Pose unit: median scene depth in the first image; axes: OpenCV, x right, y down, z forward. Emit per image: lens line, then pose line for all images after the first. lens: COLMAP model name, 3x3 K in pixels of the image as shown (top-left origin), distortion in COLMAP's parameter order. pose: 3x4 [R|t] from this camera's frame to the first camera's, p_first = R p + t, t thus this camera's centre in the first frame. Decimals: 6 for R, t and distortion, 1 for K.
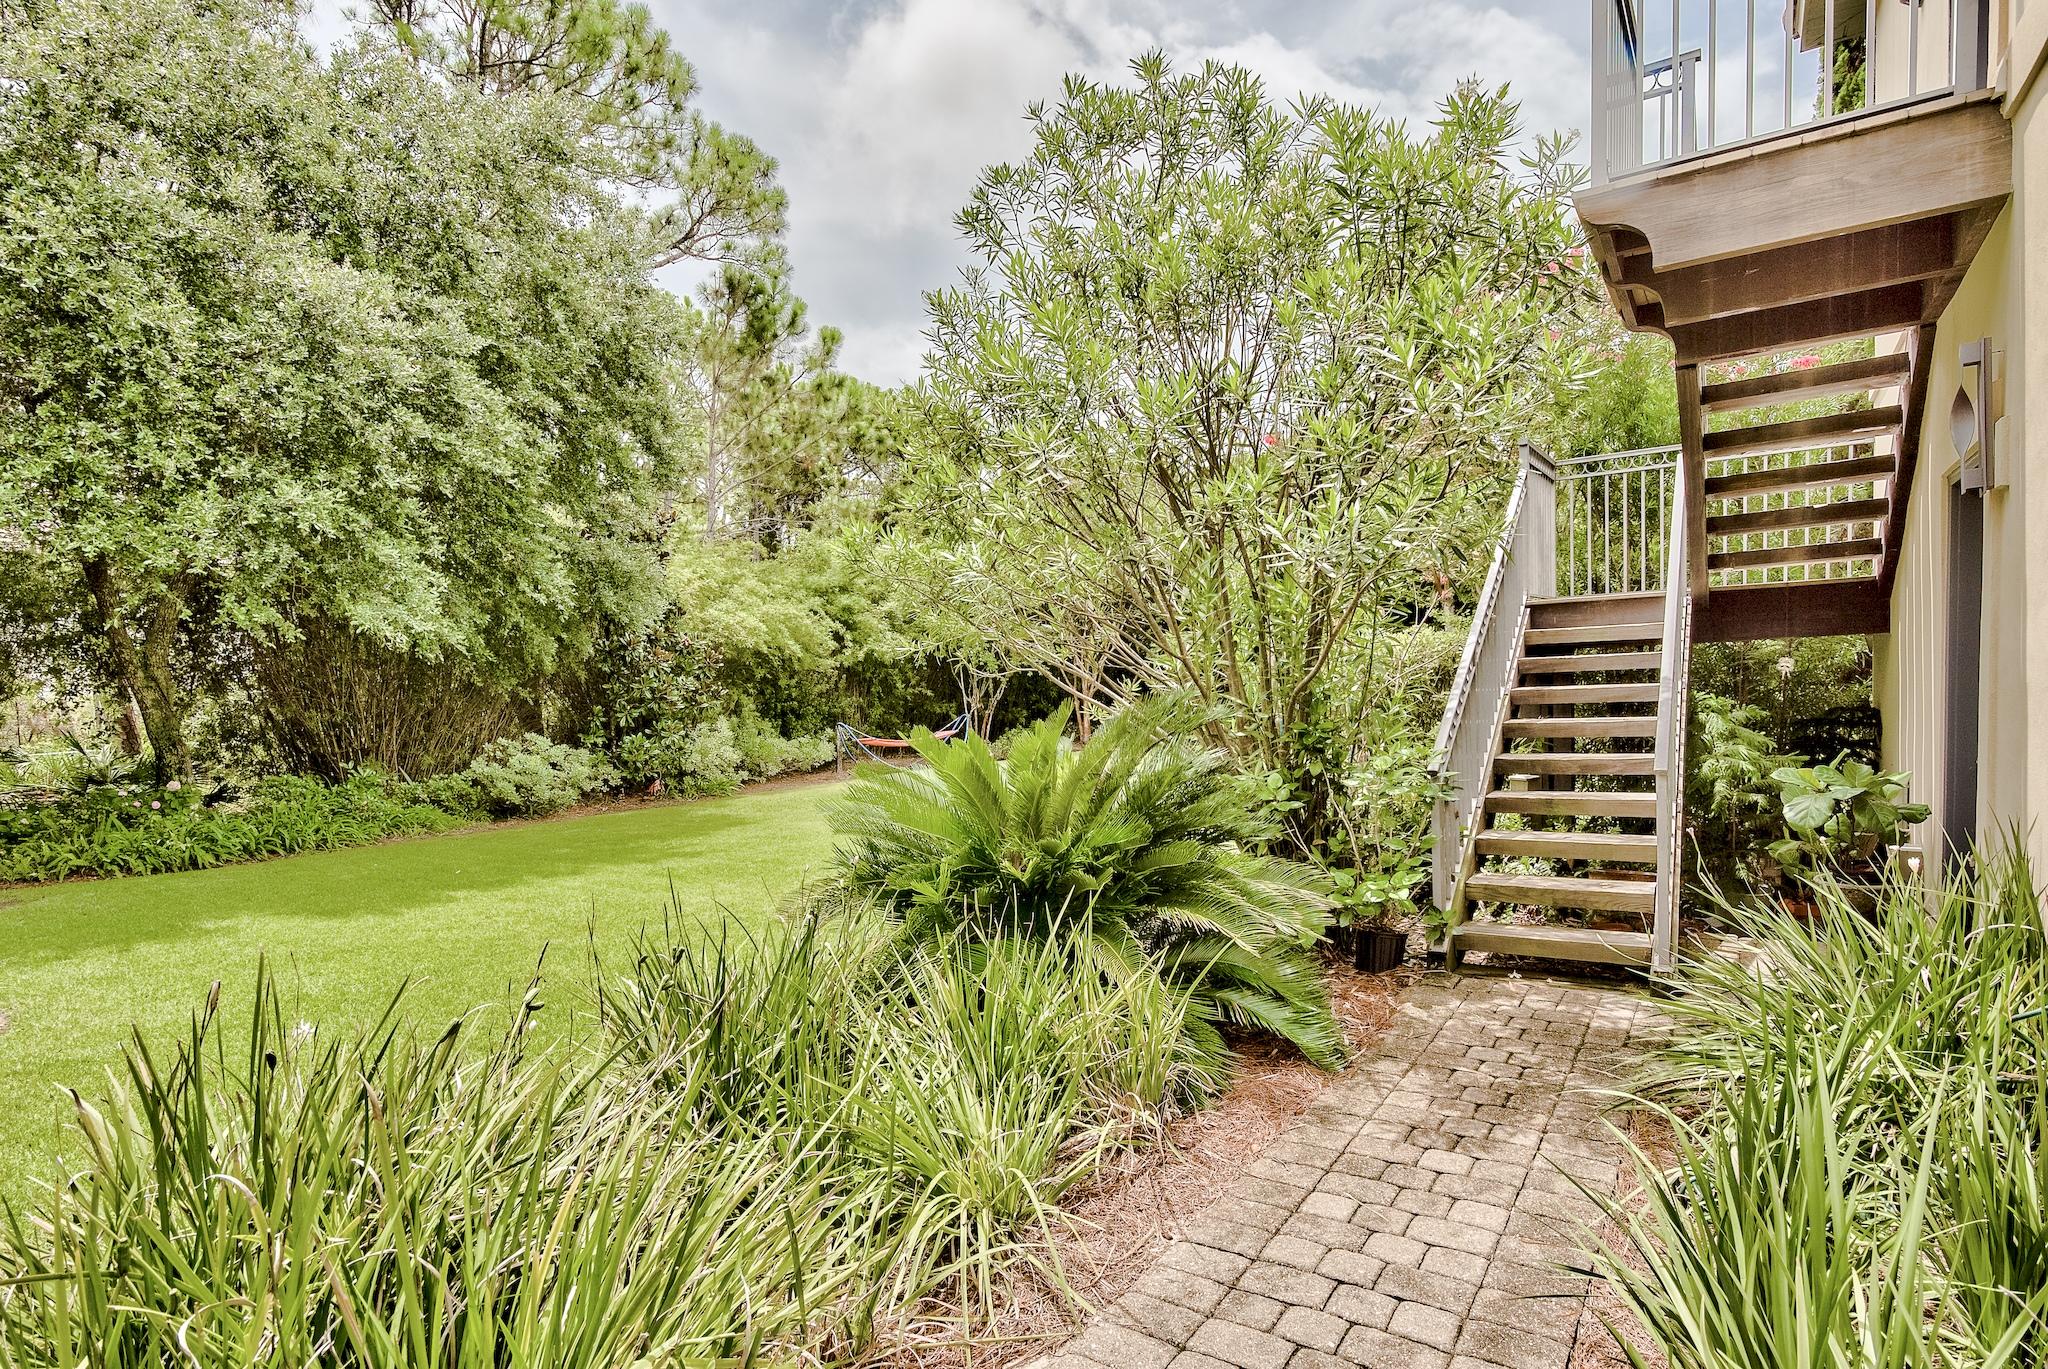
lens RADIAL K [[1064.0, 0, 1021.7], [0, 1064.0, 765.6], [0, 0, 1]] dist [-0.002473, -0.001006]
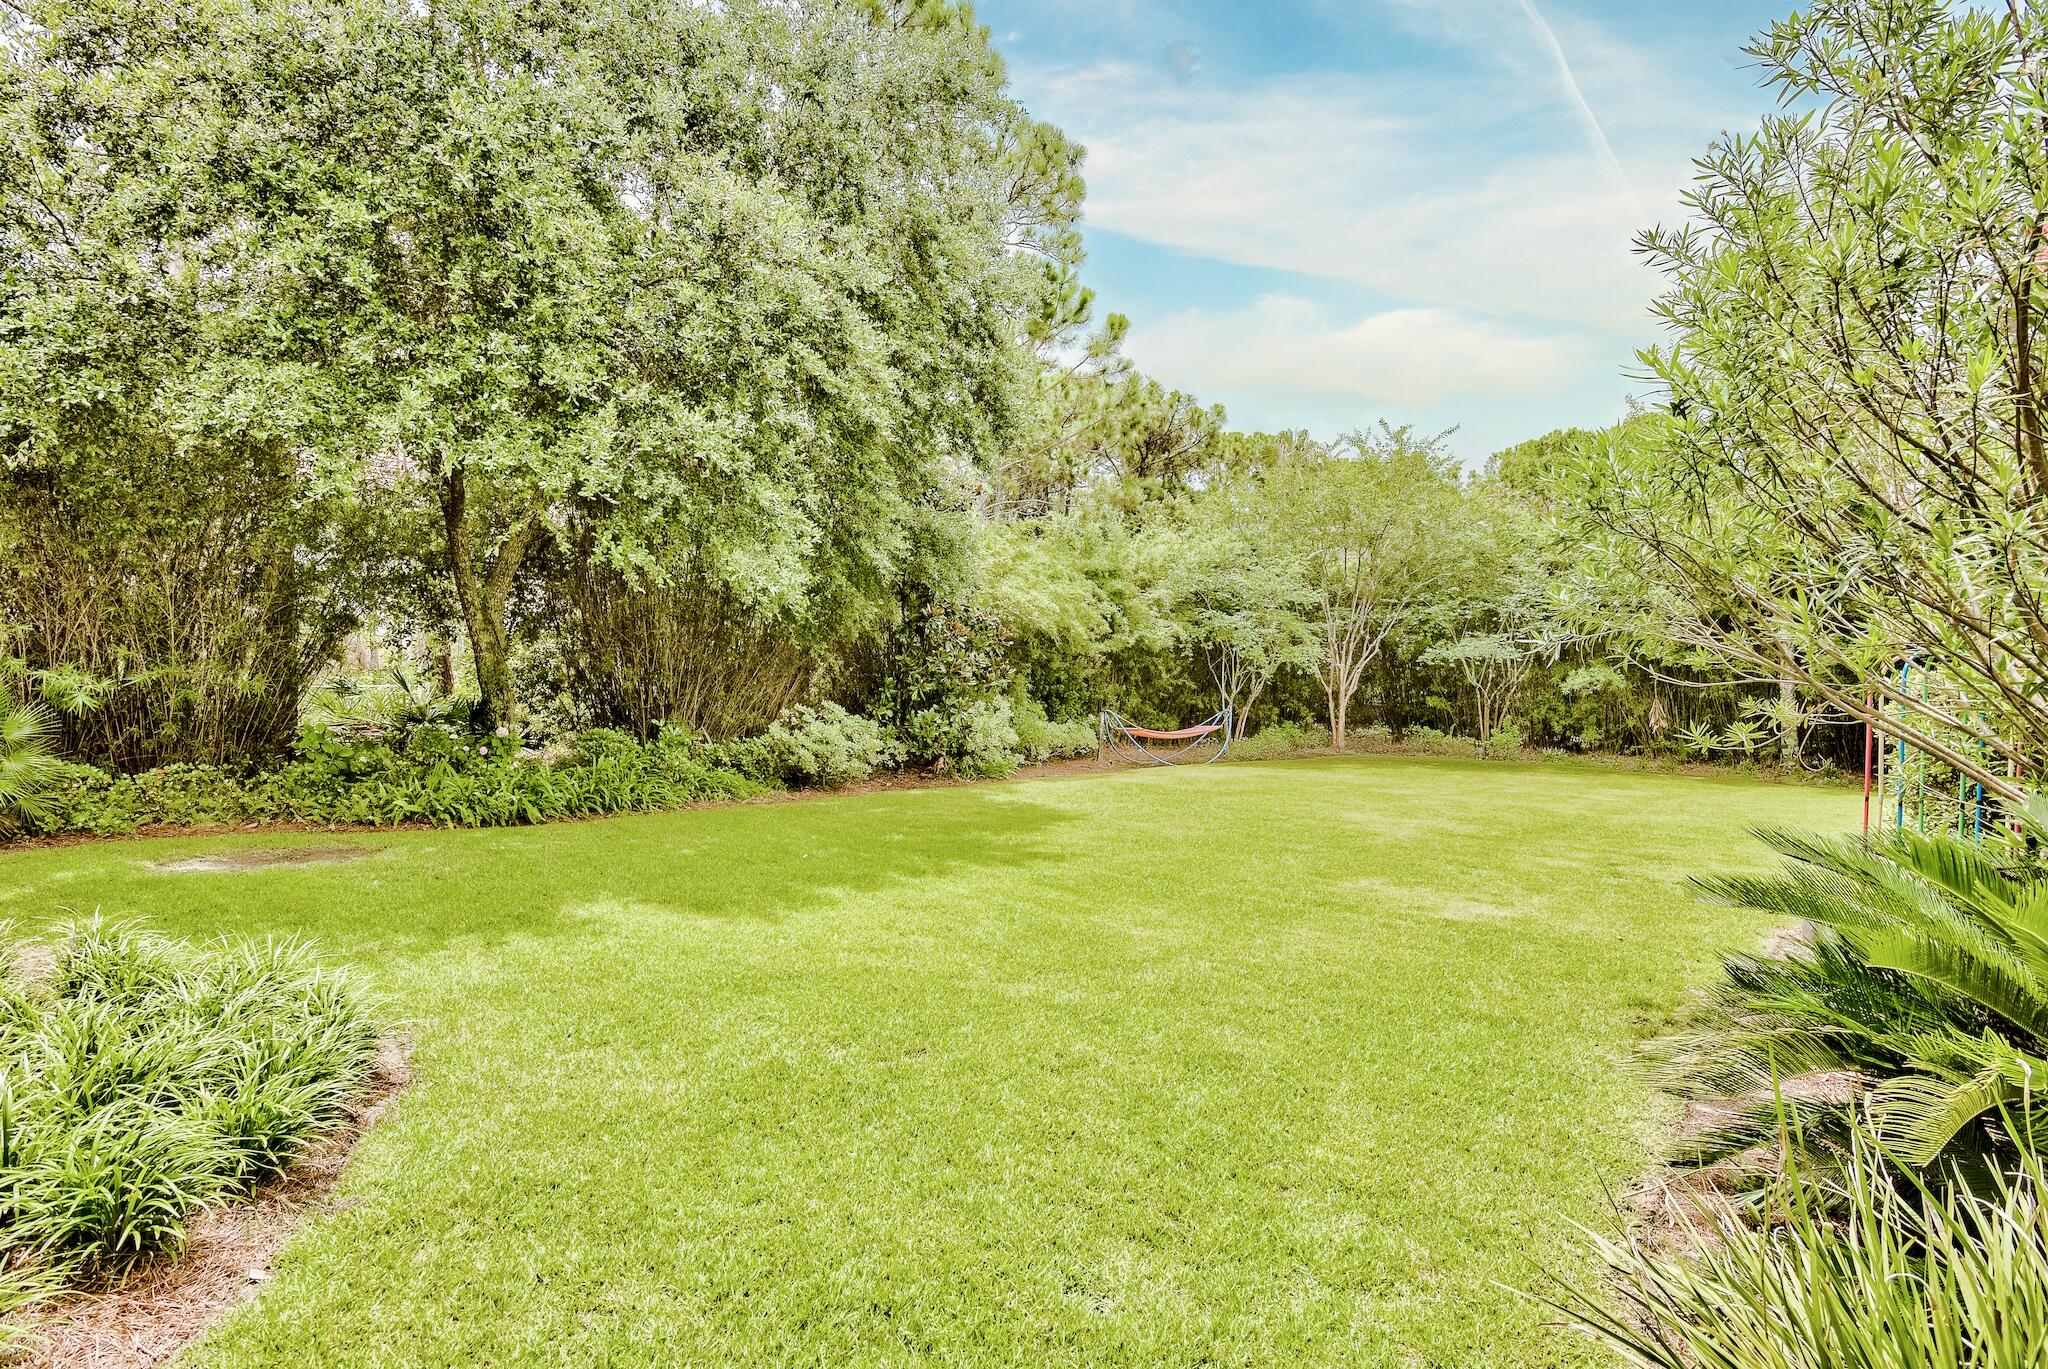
lens RADIAL K [[987.7, 0, 1024.0], [0, 987.7, 684.5], [0, 0, 1]] dist [-0.001905, -0.000087]
pose [[0.988703, 0.065201, -0.134962, -0.171086], [-0.073997, 0.995378, -0.061219, -0.003656], [0.130347, 0.070514, 0.988958, 0.138118]]
